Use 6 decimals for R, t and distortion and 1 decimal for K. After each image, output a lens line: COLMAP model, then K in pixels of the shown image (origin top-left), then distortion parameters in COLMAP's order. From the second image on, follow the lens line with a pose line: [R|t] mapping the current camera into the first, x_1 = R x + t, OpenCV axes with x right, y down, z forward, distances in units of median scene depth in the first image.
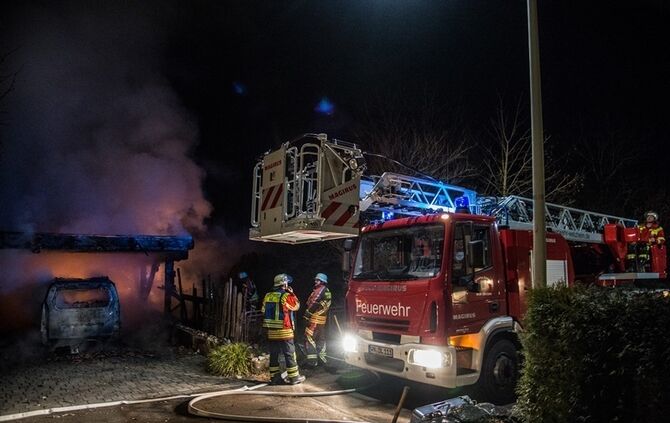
lens RADIAL K [[459.5, 0, 329.8], [0, 459.5, 218.4], [0, 0, 1]] dist [-0.107728, 0.060597]
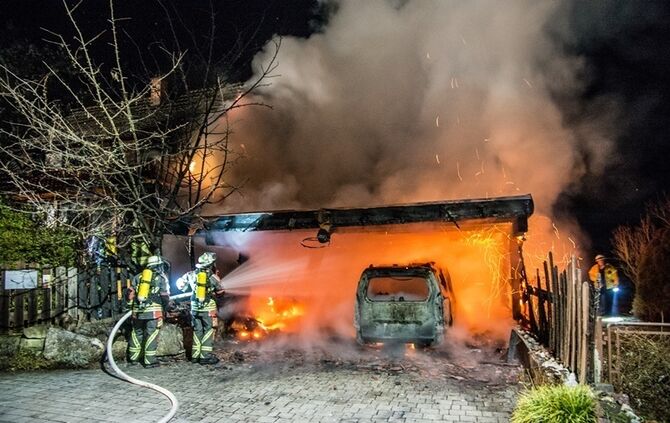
lens RADIAL K [[459.5, 0, 332.1], [0, 459.5, 220.0], [0, 0, 1]] dist [-0.107728, 0.060597]
pose [[0.619718, -0.083291, -0.780392, 0.026704], [0.094865, 0.995012, -0.030863, 0.118380], [0.779070, -0.054906, 0.624528, 0.677534]]
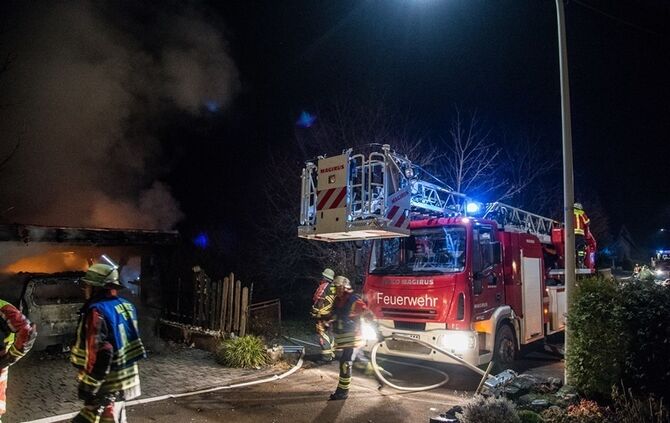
lens RADIAL K [[459.5, 0, 330.0], [0, 459.5, 223.9], [0, 0, 1]] dist [-0.107728, 0.060597]
pose [[0.978538, 0.023310, 0.204742, -0.317904], [-0.028120, 0.999392, 0.020617, -0.008265], [-0.204137, -0.025932, 0.978599, -0.059528]]
